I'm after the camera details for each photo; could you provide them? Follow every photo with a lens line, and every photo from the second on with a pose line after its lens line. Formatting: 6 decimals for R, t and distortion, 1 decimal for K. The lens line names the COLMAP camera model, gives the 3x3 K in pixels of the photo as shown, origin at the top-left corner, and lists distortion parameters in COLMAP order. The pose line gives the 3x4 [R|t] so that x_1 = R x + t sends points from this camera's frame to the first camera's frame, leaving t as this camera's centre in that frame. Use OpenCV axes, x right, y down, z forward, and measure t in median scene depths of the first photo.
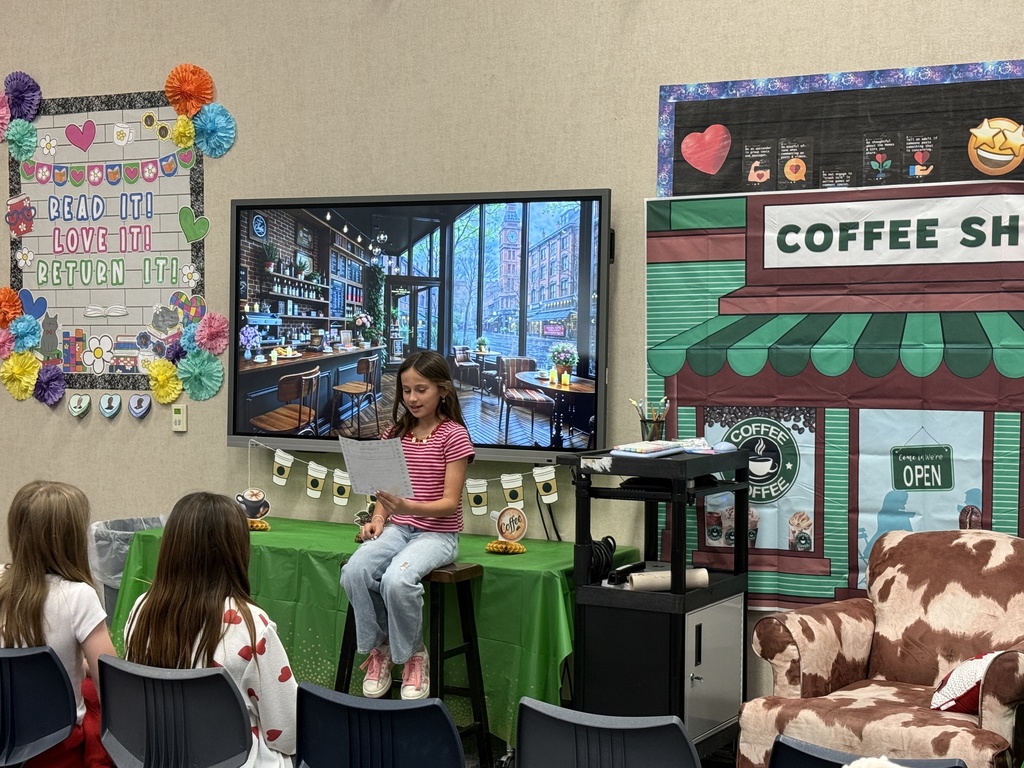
lens RADIAL K [[1667.5, 0, 514.3], [0, 1667.5, 378.6], [0, 0, 1]] dist [0.149273, 0.000000]
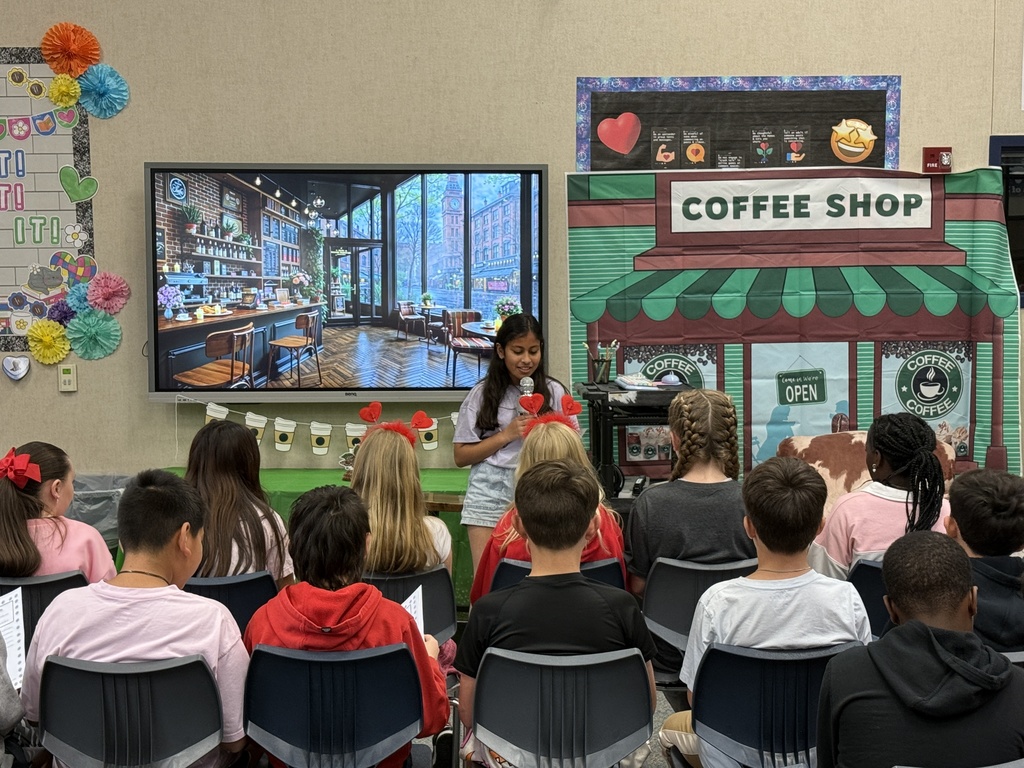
lens RADIAL K [[1706.0, 0, 512.1], [0, 1706.0, 392.3], [0, 0, 1]] dist [0.146628, 0.000000]
pose [[0.862134, -0.049186, 0.504288, -0.562627], [0.027642, 0.998361, 0.050119, -0.014133], [-0.505926, -0.029270, 0.862080, -0.026424]]
